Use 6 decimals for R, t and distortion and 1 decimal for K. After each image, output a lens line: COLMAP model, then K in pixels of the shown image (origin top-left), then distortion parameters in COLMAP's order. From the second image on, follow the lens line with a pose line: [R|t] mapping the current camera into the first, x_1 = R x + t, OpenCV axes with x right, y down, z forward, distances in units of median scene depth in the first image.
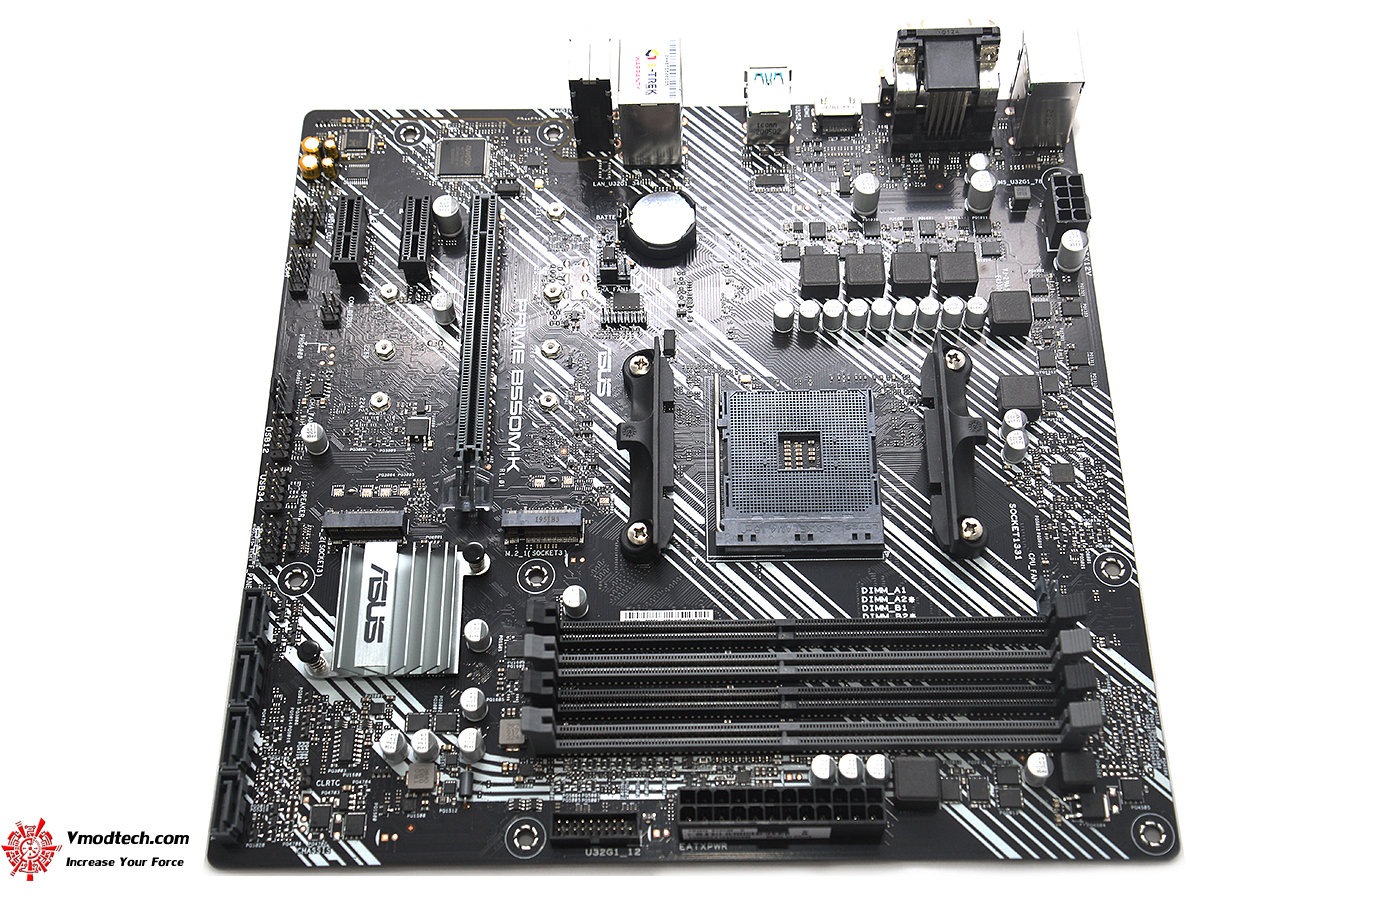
lens RADIAL K [[1646.8, 0, 692.8], [0, 1646.8, 453.9], [0, 0, 1]] dist [0.098927, 0.000000]
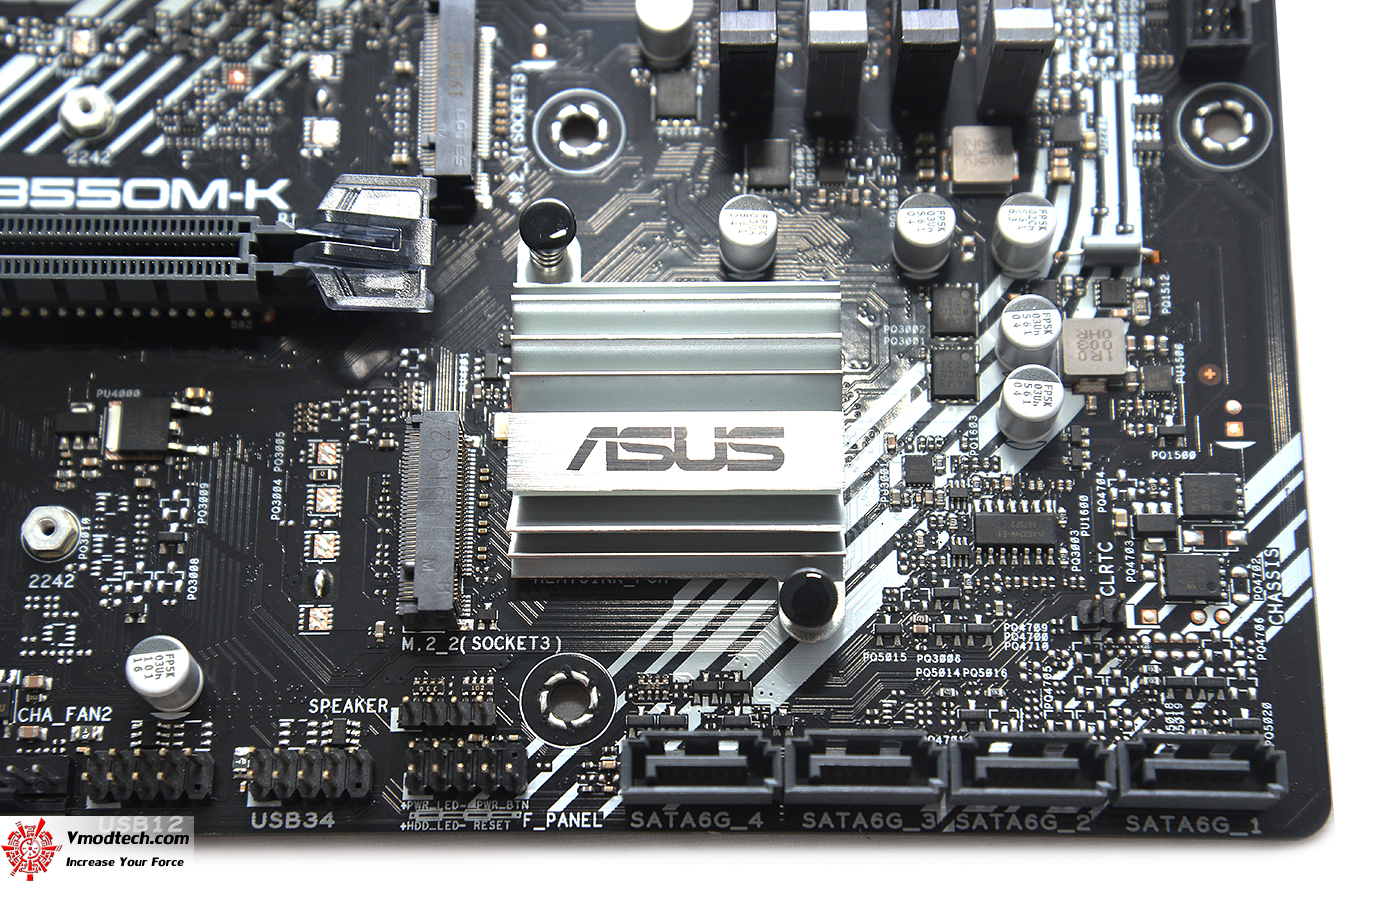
lens RADIAL K [[2582.2, 0, 687.0], [0, 2582.2, 450.4], [0, 0, 1]] dist [0.305179, 0.000000]
pose [[0.014270, -0.949101, 0.314650, -0.378785], [0.893352, 0.153449, 0.422345, -0.165509], [-0.449130, 0.275066, 0.850071, 0.465210]]
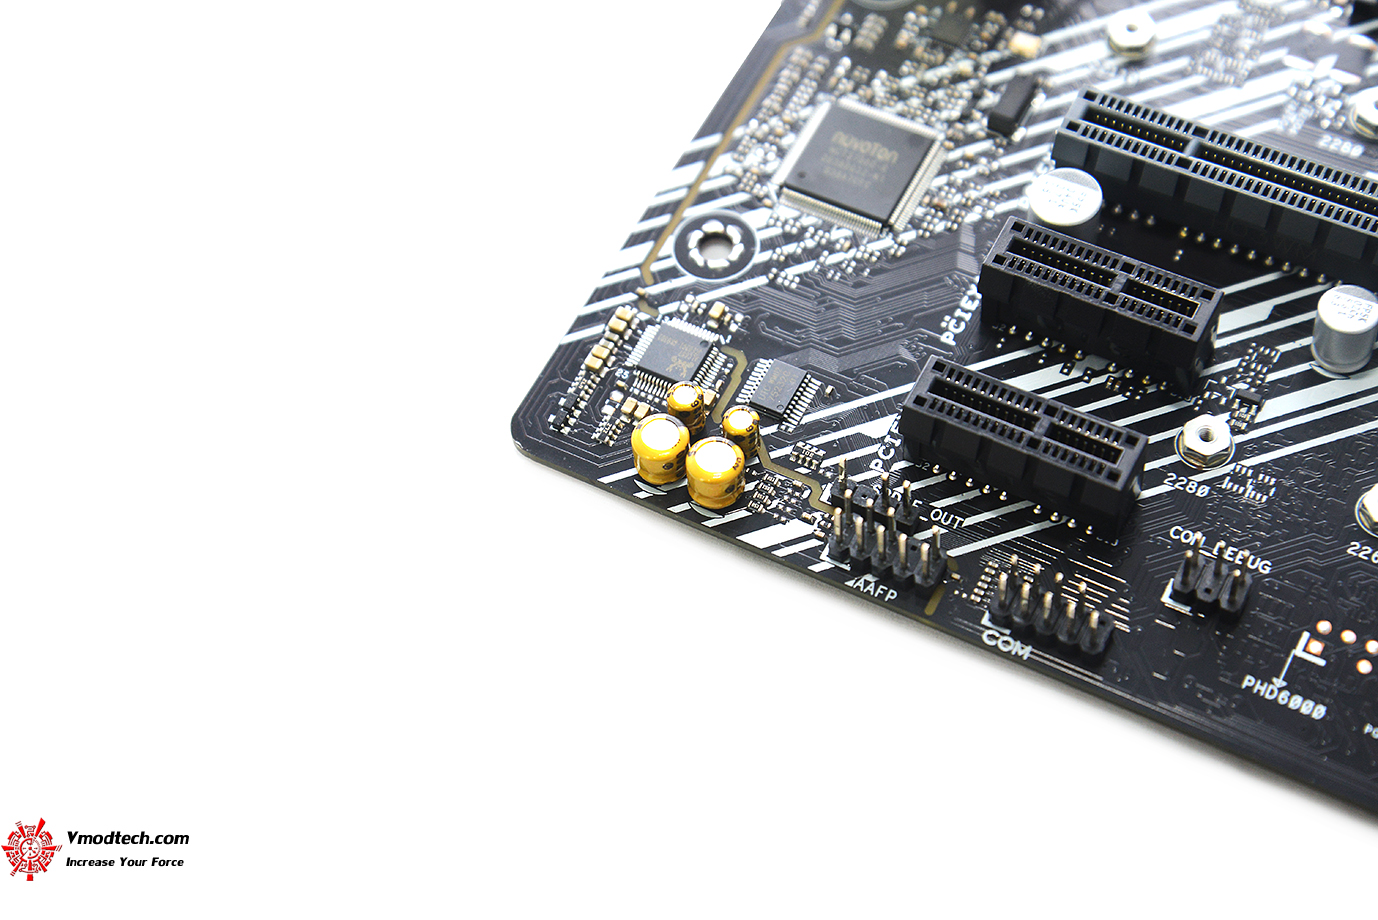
lens RADIAL K [[2582.2, 0, 693.7], [0, 2582.2, 452.6], [0, 0, 1]] dist [0.305179, 0.000000]
pose [[0.474437, -0.764387, 0.436603, -0.539068], [0.807650, 0.575264, 0.129511, -0.287848], [-0.350158, 0.291177, 0.890284, 0.592870]]
